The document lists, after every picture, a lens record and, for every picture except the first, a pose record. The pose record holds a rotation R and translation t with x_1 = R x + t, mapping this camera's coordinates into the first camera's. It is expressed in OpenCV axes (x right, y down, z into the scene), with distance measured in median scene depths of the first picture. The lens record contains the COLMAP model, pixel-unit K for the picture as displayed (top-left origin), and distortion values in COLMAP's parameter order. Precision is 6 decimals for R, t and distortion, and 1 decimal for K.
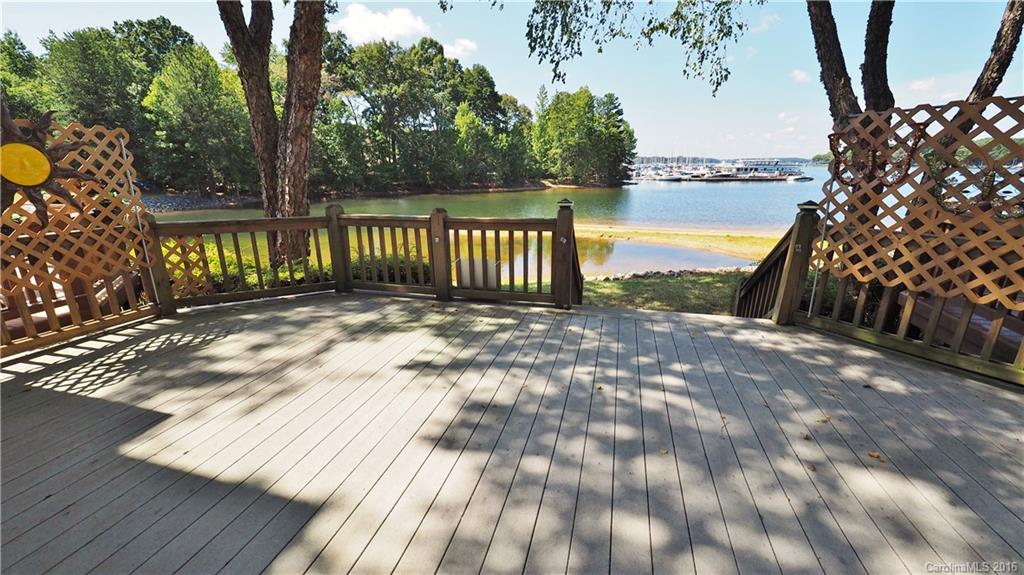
lens RADIAL K [[420.1, 0, 514.2], [0, 420.1, 288.0], [0, 0, 1]] dist [-0.000529, 0.002801]
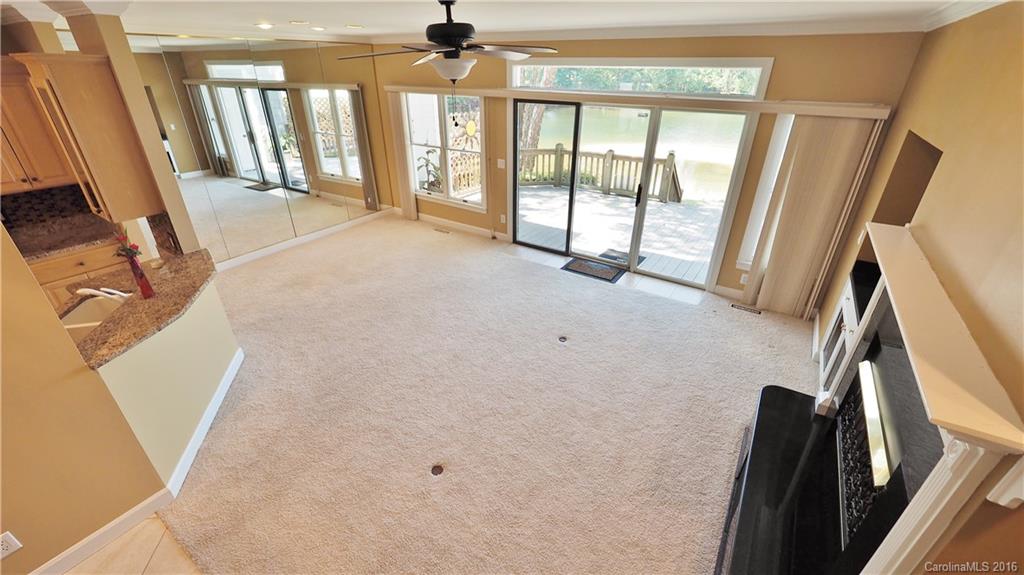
lens RADIAL K [[420.1, 0, 515.7], [0, 420.1, 287.4], [0, 0, 1]] dist [-0.000529, 0.002801]
pose [[0.948055, 0.152225, -0.279320, 0.068851], [-0.096233, 0.974171, 0.204279, 0.108266], [0.303202, -0.166788, 0.938217, -1.327148]]
